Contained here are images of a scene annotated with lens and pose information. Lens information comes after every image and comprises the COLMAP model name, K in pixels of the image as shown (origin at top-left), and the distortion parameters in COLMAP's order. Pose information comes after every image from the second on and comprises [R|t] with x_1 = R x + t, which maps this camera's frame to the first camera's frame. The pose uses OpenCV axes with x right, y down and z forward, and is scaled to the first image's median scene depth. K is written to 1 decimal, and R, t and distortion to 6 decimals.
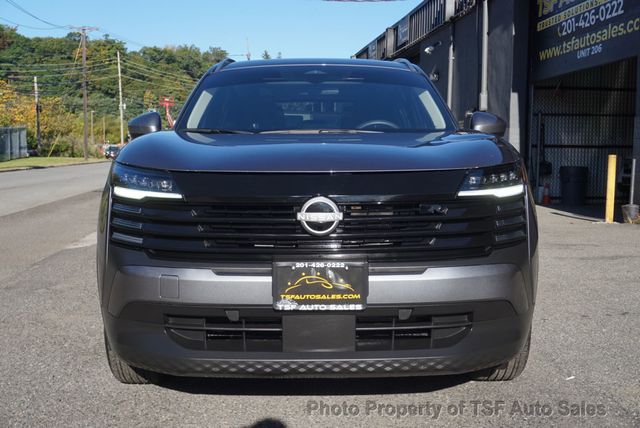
lens RADIAL K [[795.4, 0, 319.8], [0, 795.4, 212.4], [0, 0, 1]] dist [0.031771, 0.000000]
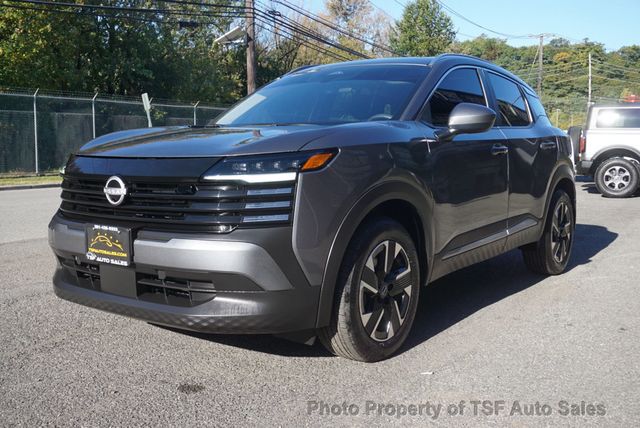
lens RADIAL K [[697.4, 0, 320.1], [0, 697.4, 216.3], [0, 0, 1]] dist [0.024846, 0.000000]
pose [[0.787114, 0.067594, -0.613092, 0.607018], [-0.052356, 0.997712, 0.042783, -0.012727], [0.614581, -0.001576, 0.788852, 0.193509]]
